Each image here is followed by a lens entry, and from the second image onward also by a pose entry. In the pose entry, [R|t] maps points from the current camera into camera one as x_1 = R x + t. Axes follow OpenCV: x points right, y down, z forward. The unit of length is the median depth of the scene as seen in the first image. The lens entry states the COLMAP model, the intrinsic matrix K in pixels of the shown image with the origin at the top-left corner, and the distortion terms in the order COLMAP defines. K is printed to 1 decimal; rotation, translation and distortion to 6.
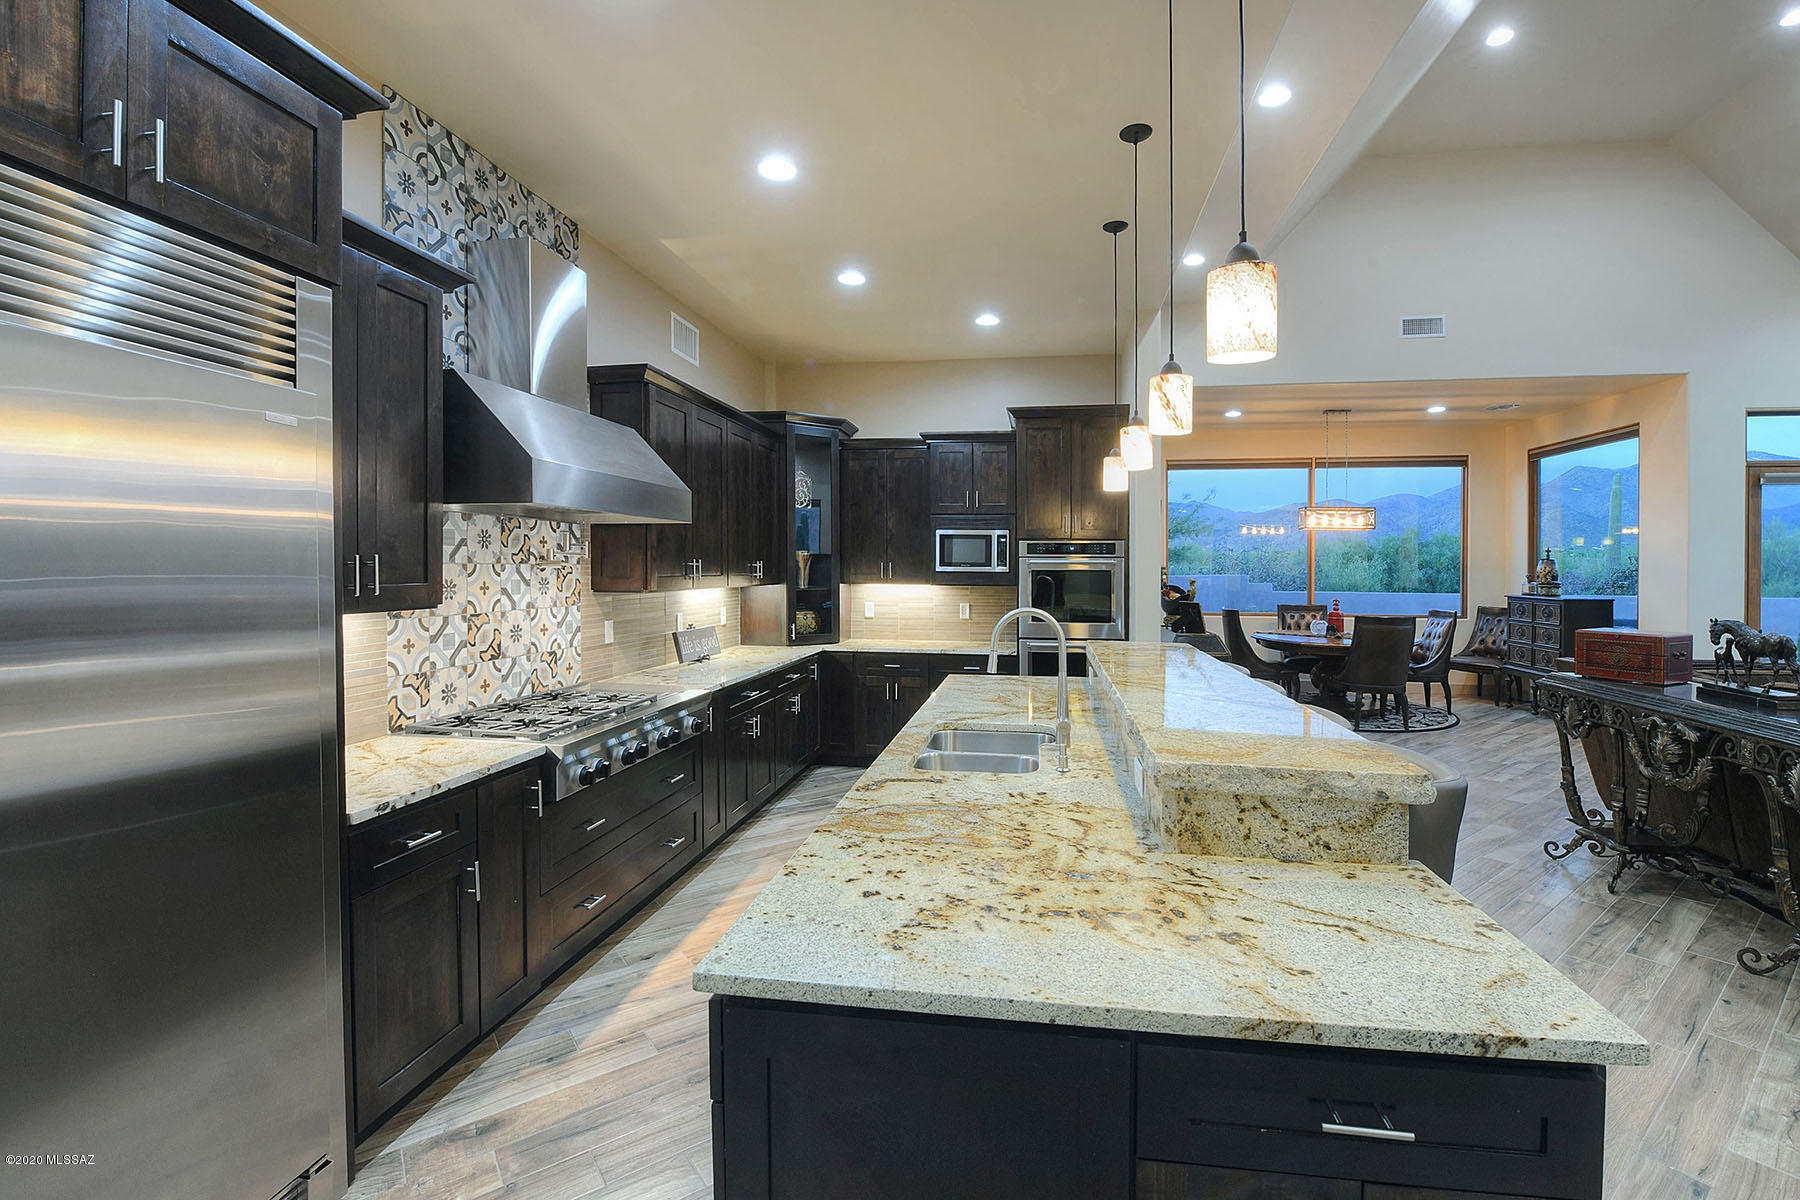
lens RADIAL K [[768.2, 0, 900.3], [0, 768.2, 606.3], [0, 0, 1]] dist [-0.011634, 0.000005]
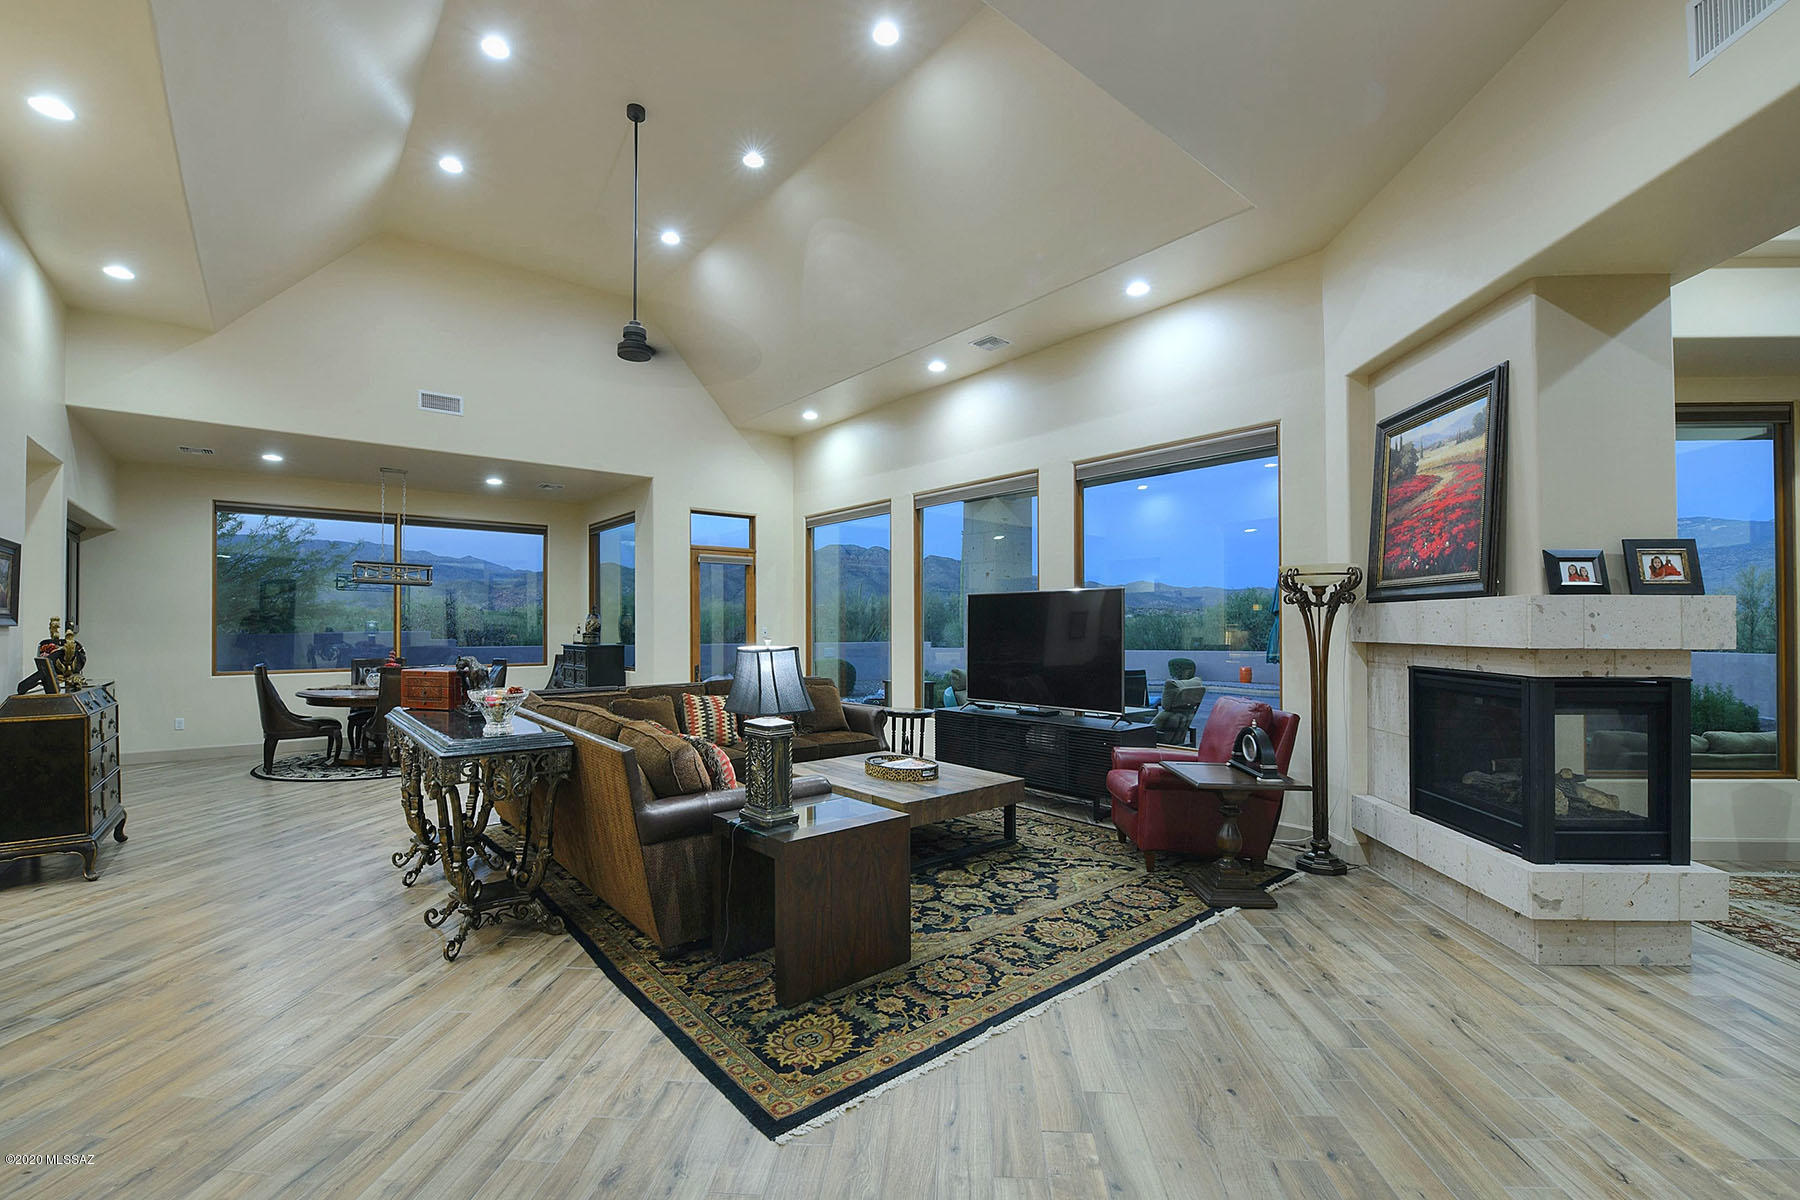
lens RADIAL K [[748.5, 0, 918.4], [0, 748.5, 643.6], [0, 0, 1]] dist [-0.013900, -0.000194]
pose [[0.654662, -0.022884, 0.755575, 0.628928], [0.042877, 0.999057, -0.006893, 0.038050], [-0.754705, 0.036910, 0.655025, -0.428757]]
